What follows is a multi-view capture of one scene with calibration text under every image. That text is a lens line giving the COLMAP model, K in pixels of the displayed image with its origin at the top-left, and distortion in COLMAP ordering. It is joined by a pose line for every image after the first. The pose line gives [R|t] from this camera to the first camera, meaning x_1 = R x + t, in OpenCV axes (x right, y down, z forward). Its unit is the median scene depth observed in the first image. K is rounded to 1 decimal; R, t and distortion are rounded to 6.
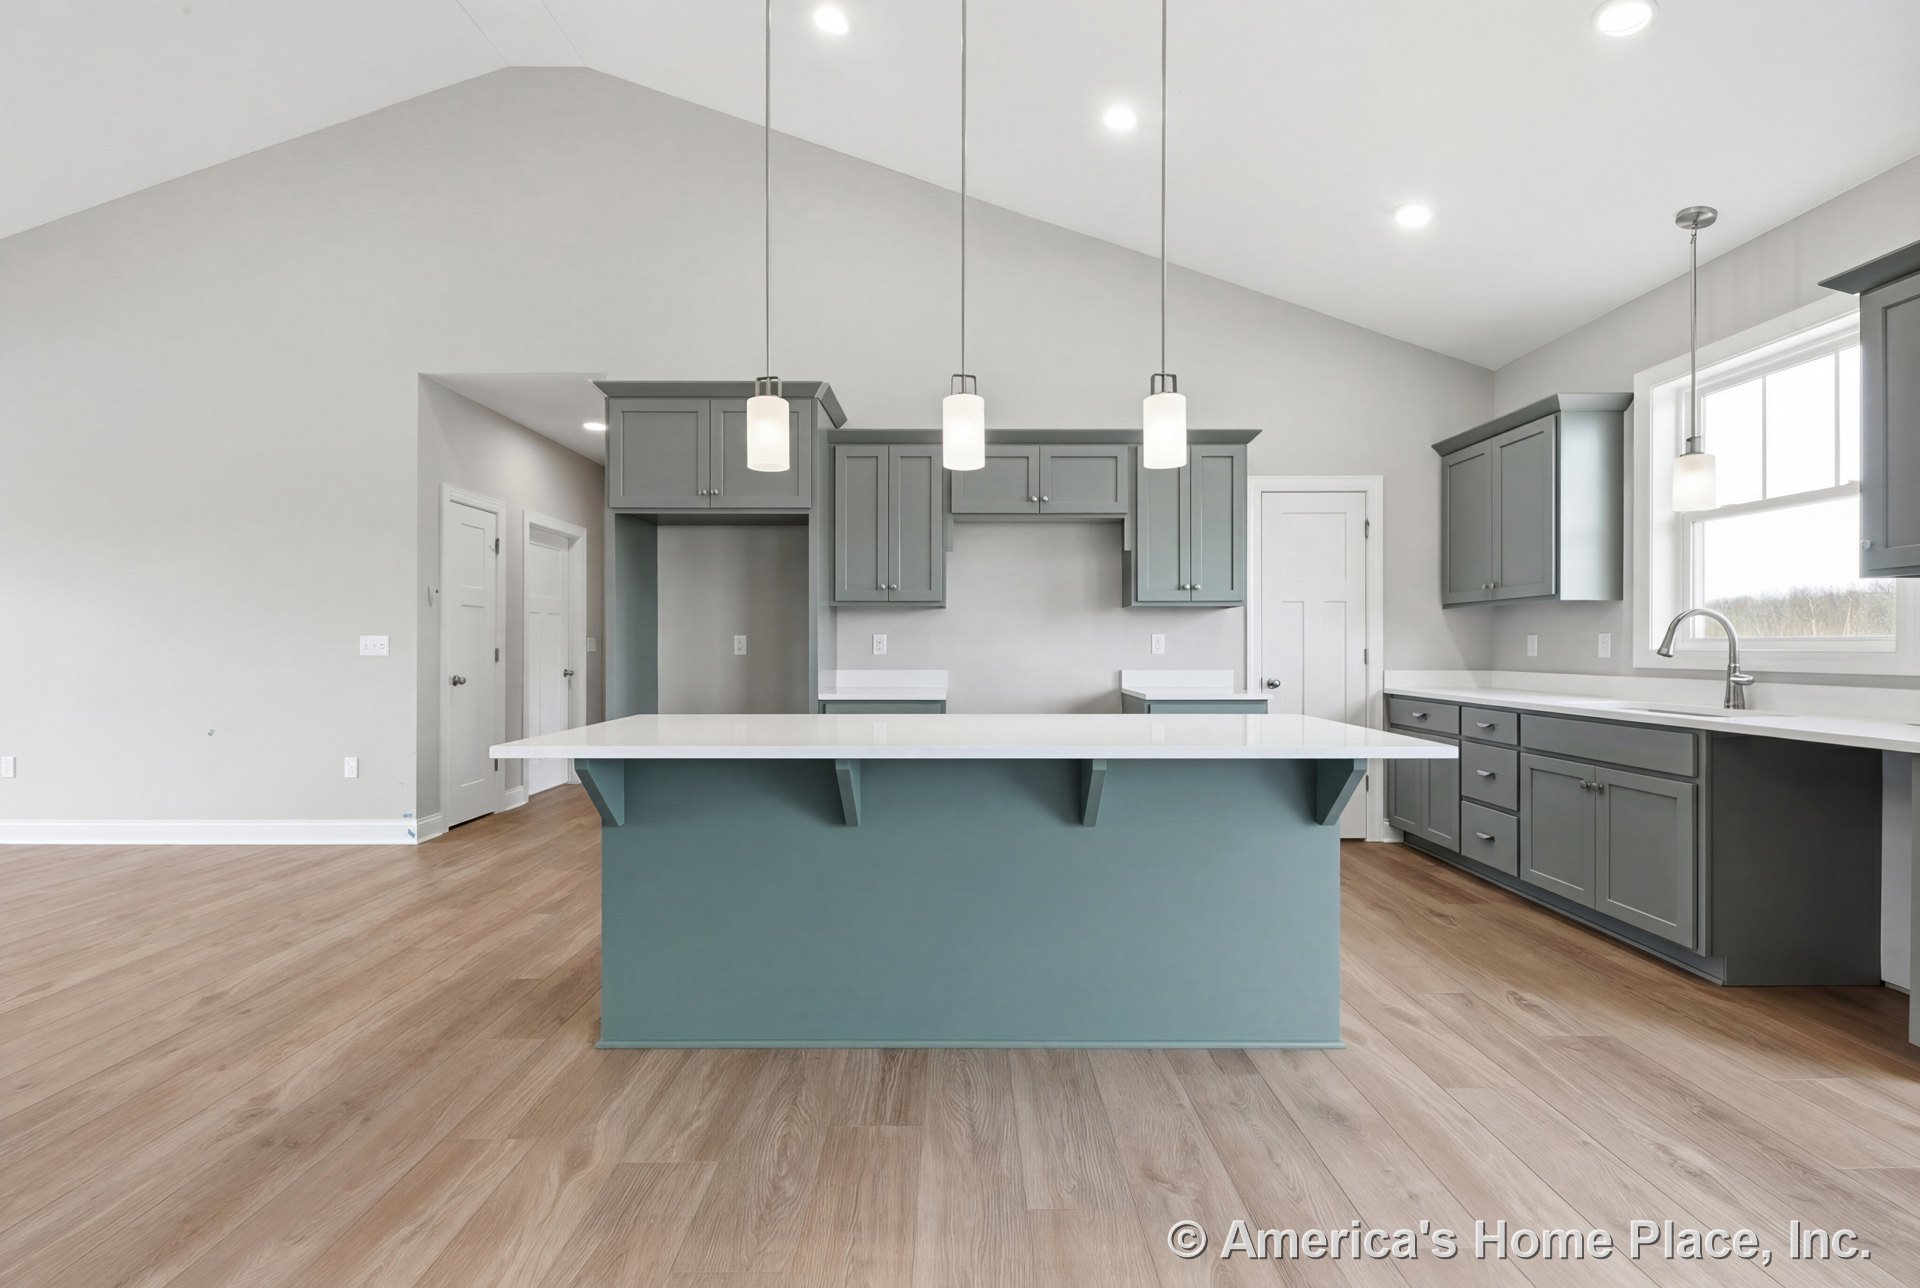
lens RADIAL K [[831.3, 0, 969.2], [0, 831.3, 647.3], [0, 0, 1]] dist [0.001254, 0.000614]
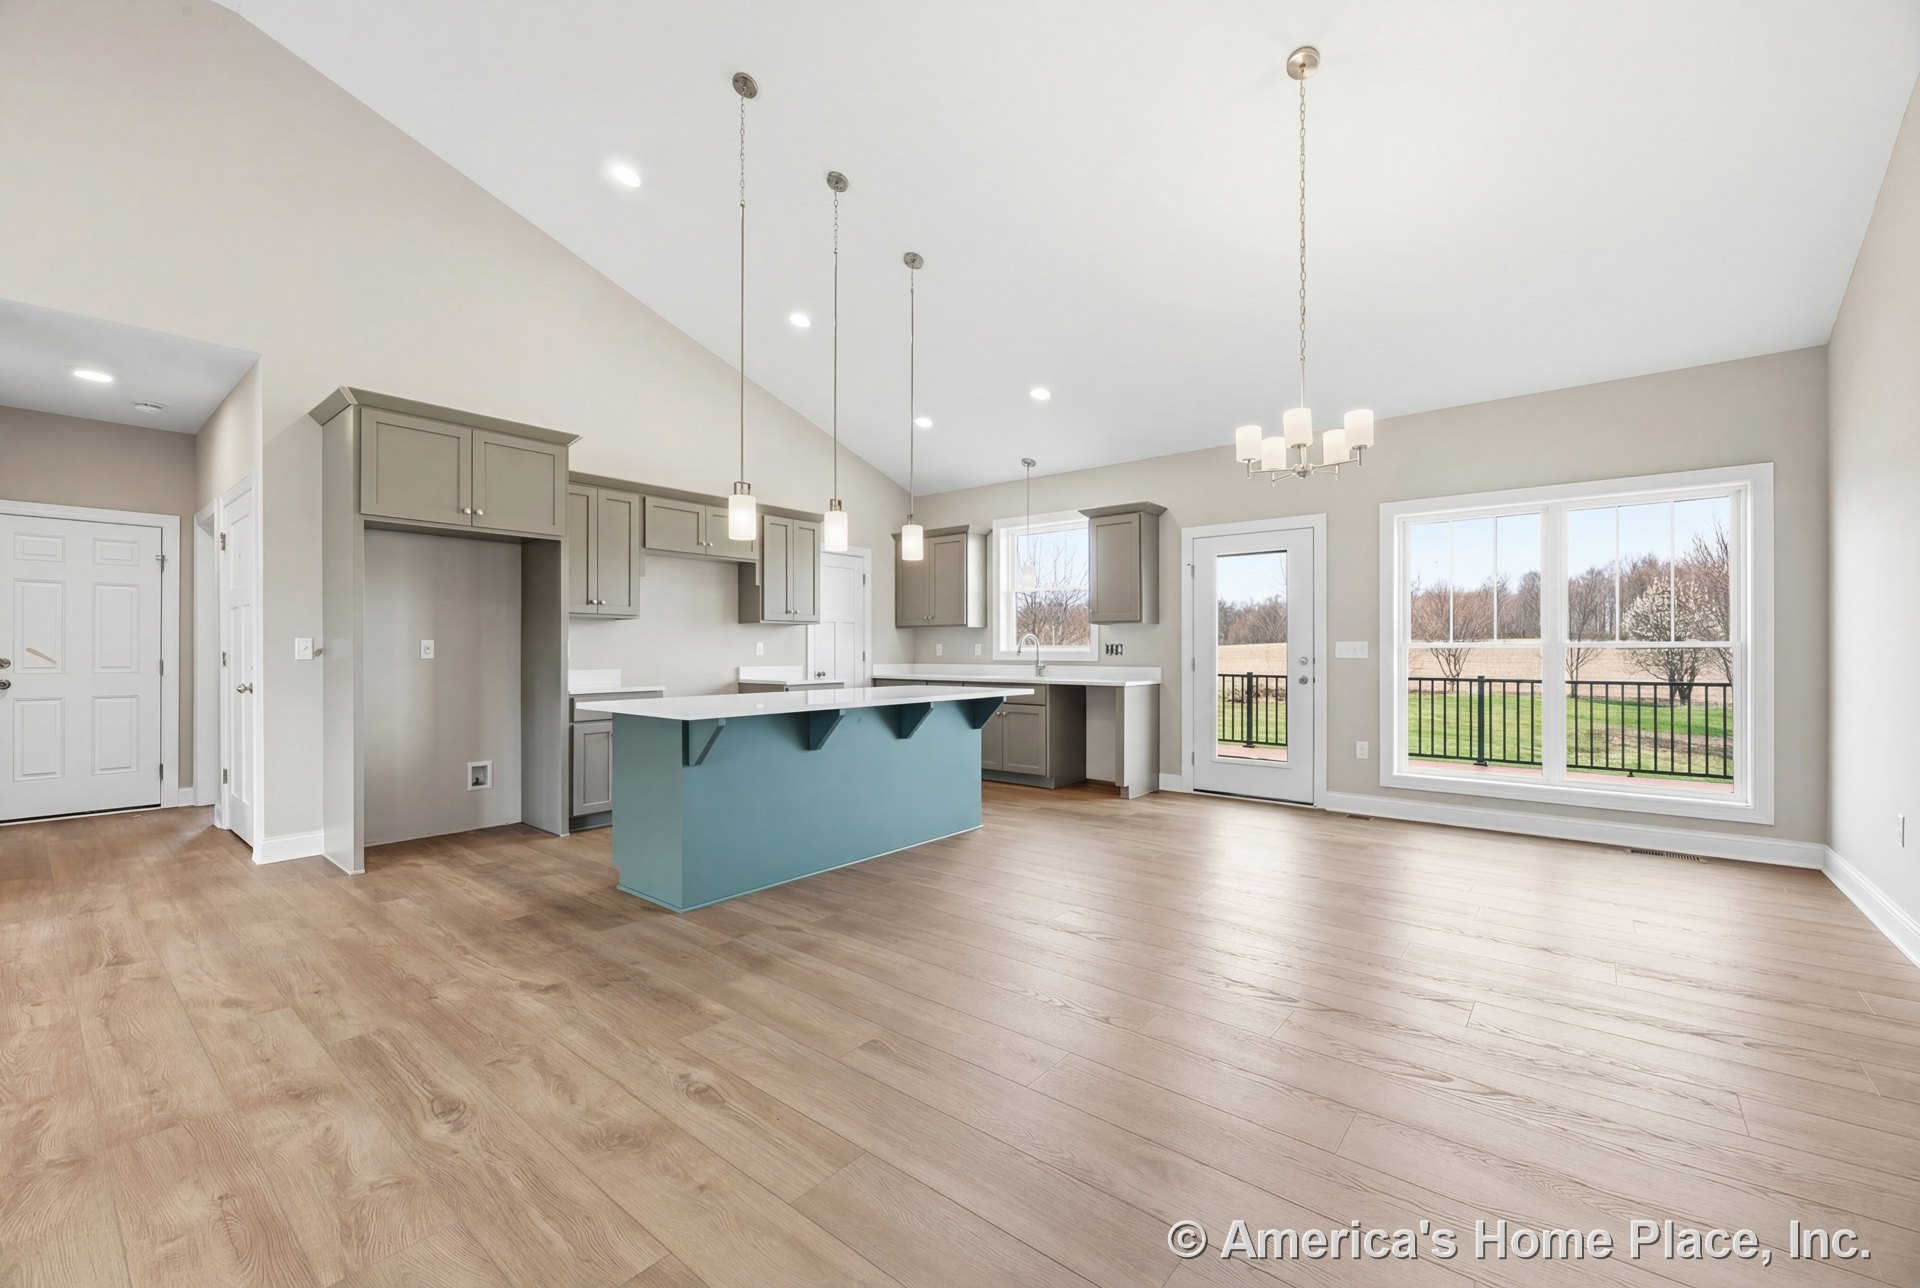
lens RADIAL K [[784.3, 0, 965.0], [0, 784.3, 650.1], [0, 0, 1]] dist [0.001070, -0.002355]
pose [[0.635761, -0.000569, 0.771886, -0.731257], [0.001641, 0.999998, -0.000615, 0.000218], [-0.771884, 0.001658, 0.635761, -0.187075]]
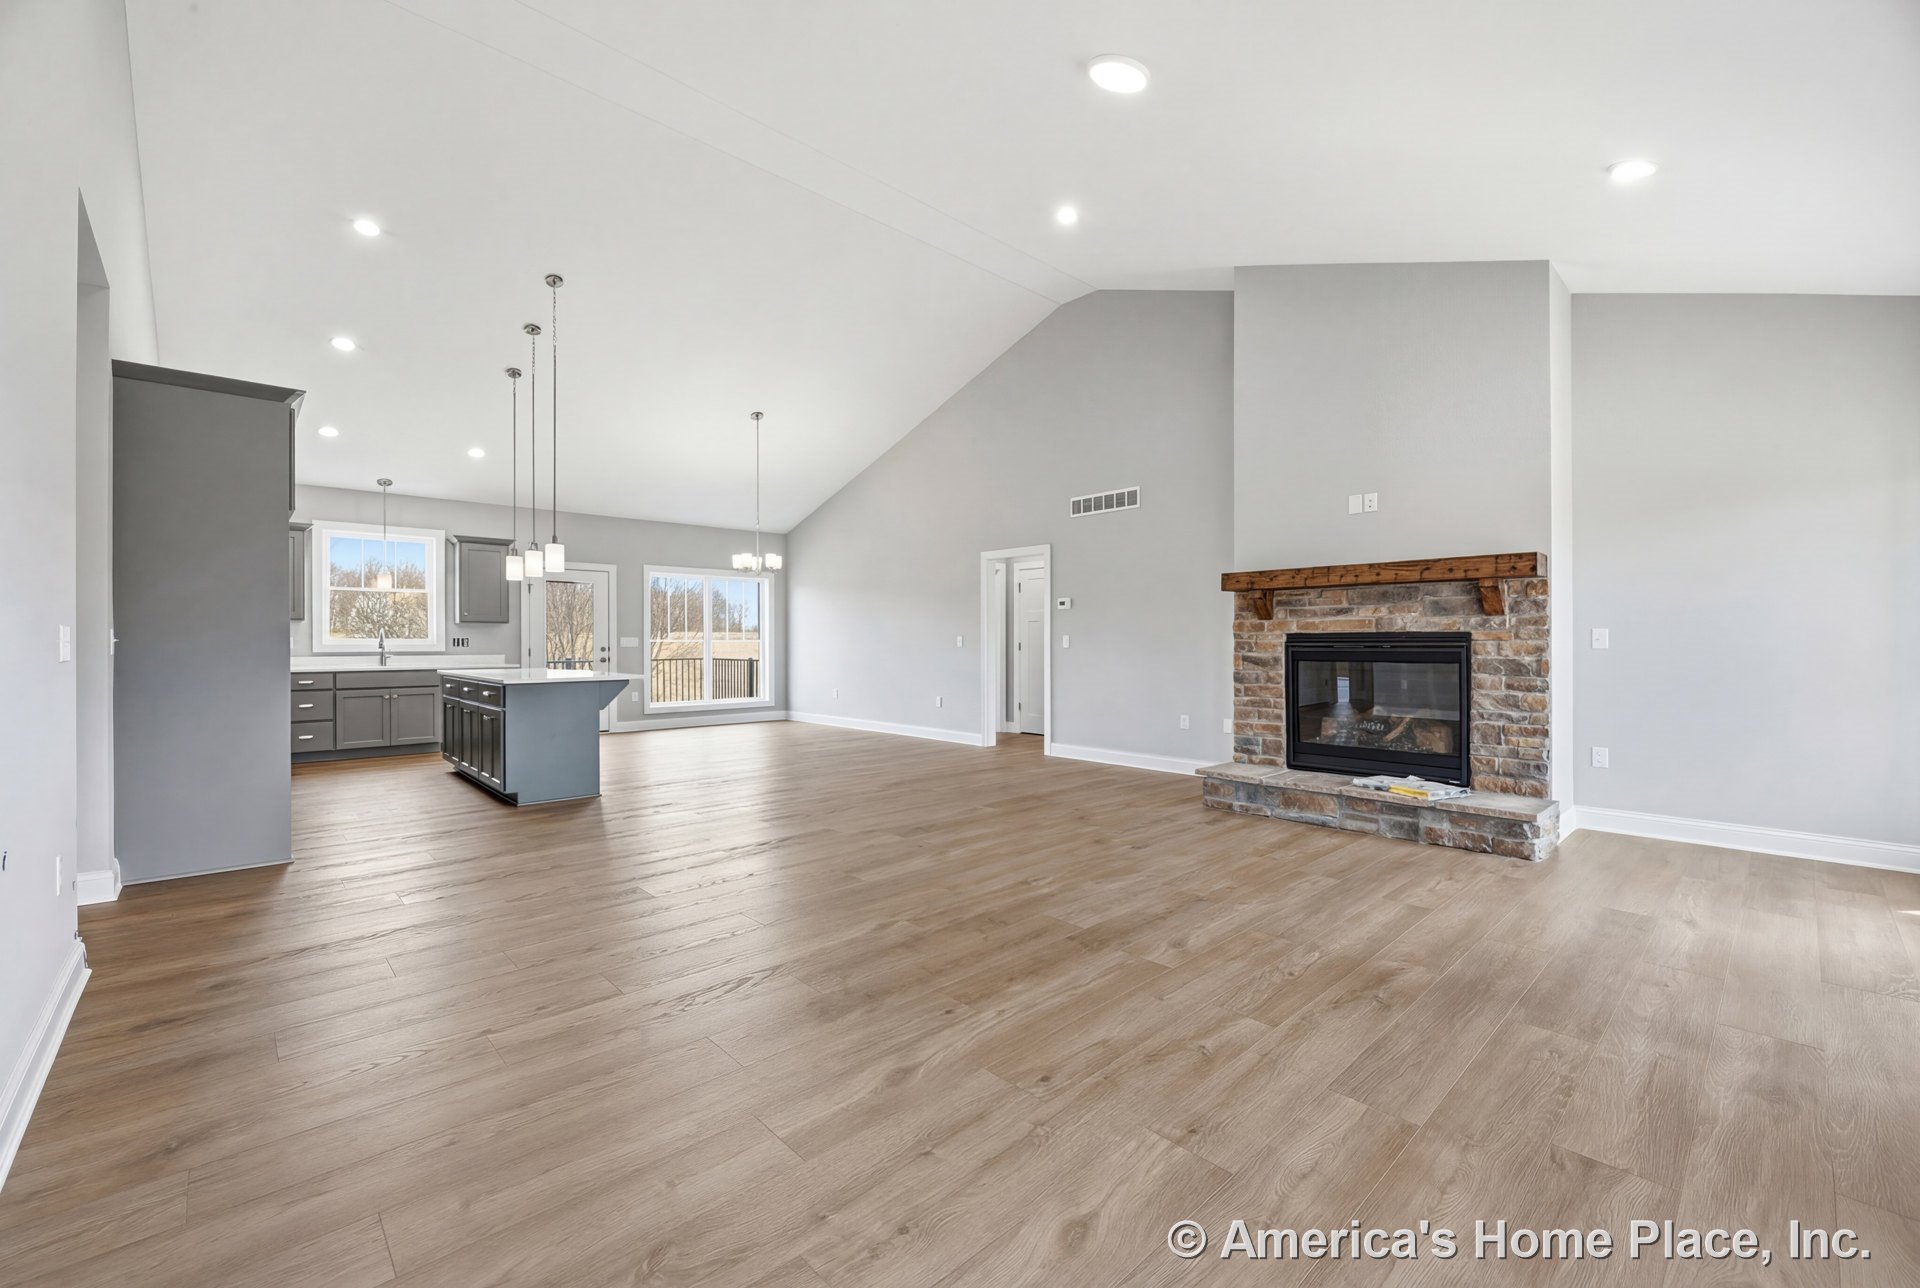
lens RADIAL K [[784.3, 0, 953.6], [0, 784.3, 640.7], [0, 0, 1]] dist [0.001070, -0.002355]
pose [[-0.677162, 0.004034, 0.735823, -1.792205], [0.003864, 0.999991, -0.001926, 0.003891], [-0.735824, 0.001539, -0.677171, 1.113033]]
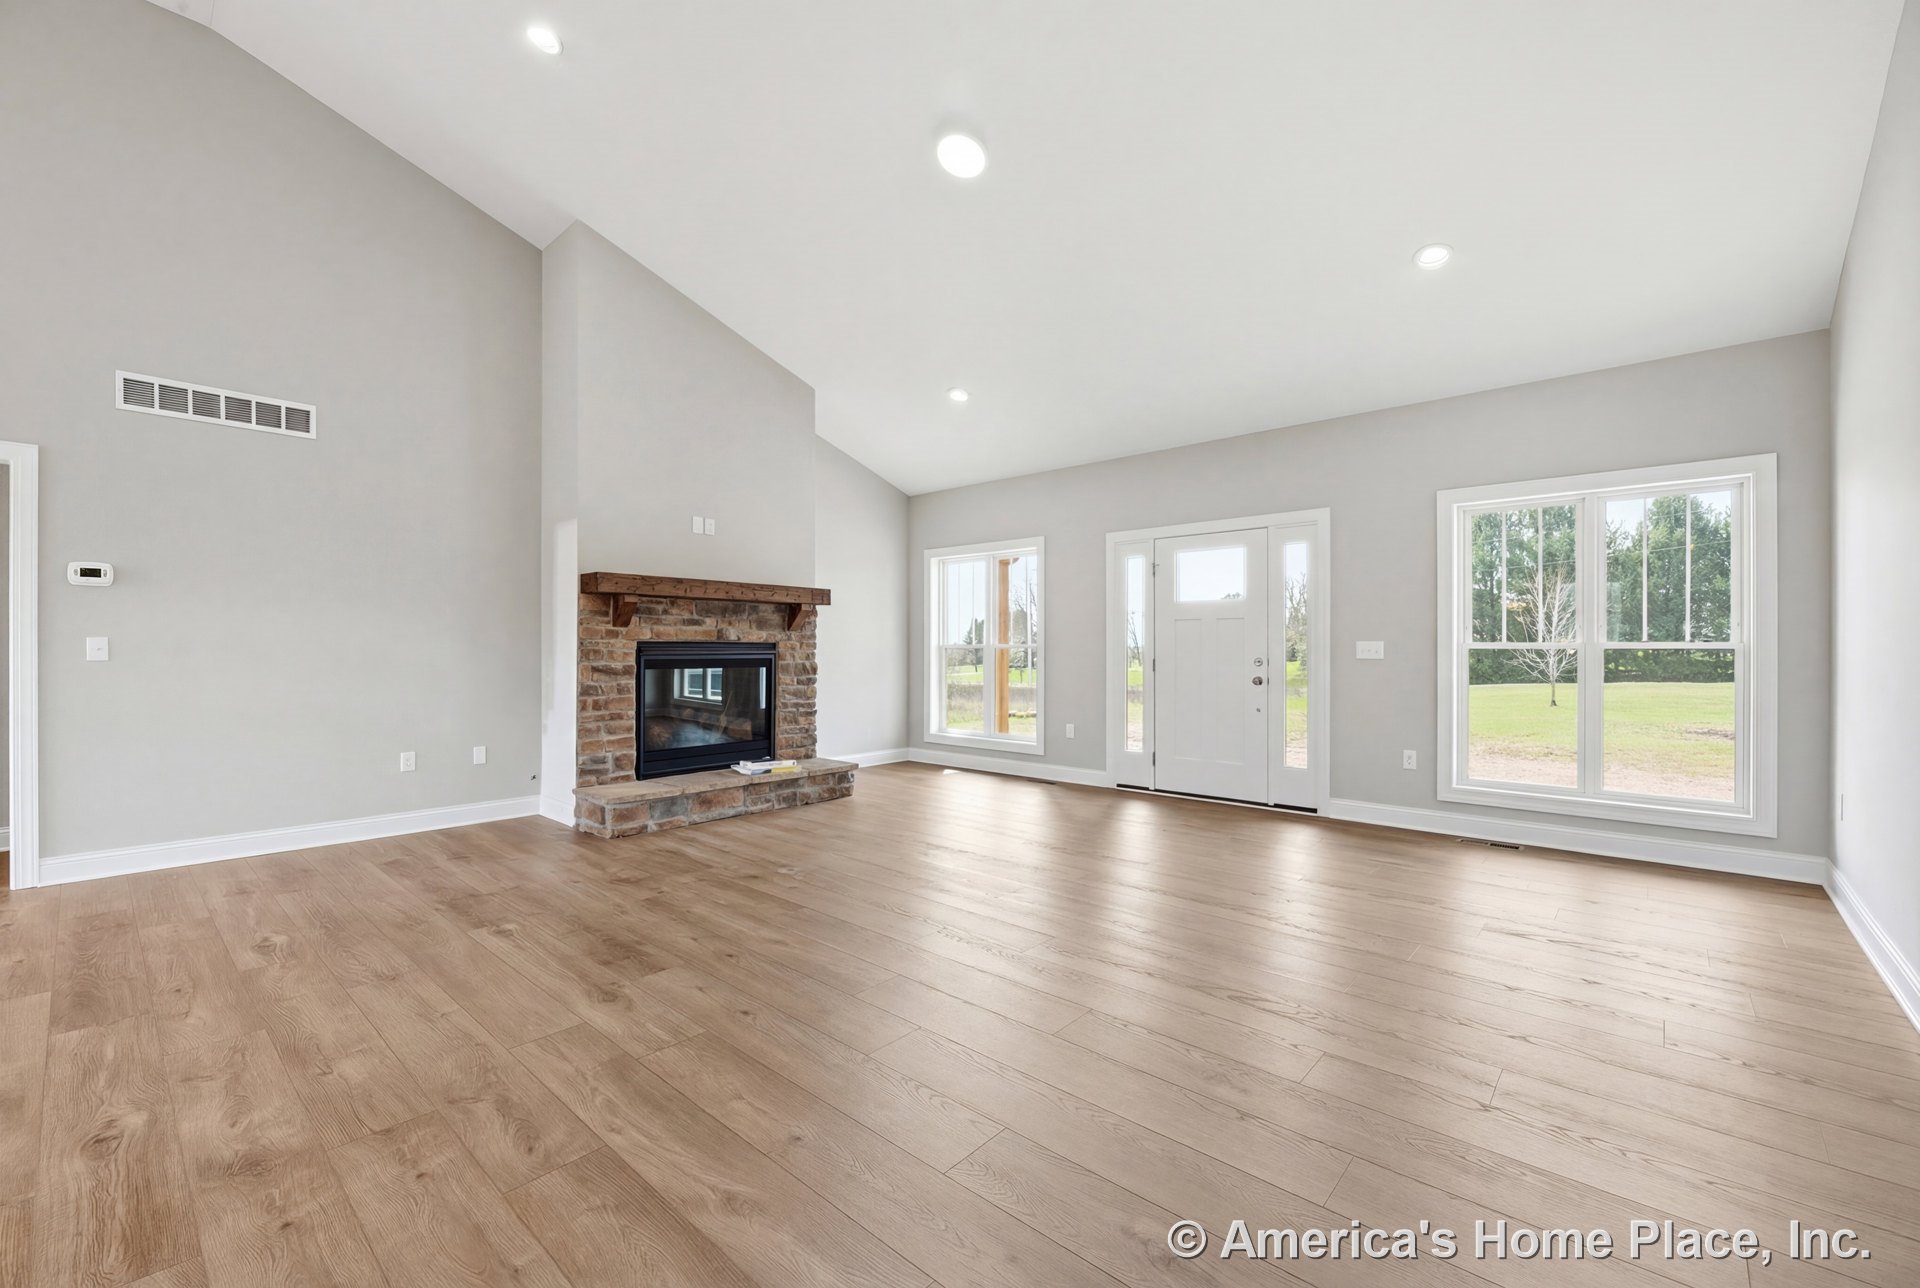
lens RADIAL K [[784.3, 0, 954.1], [0, 784.3, 643.2], [0, 0, 1]] dist [0.001070, -0.002355]
pose [[-0.671946, -0.006456, -0.740572, -0.551806], [-0.005040, 0.999979, -0.004145, -0.003547], [0.740583, 0.000948, -0.671964, 1.051146]]
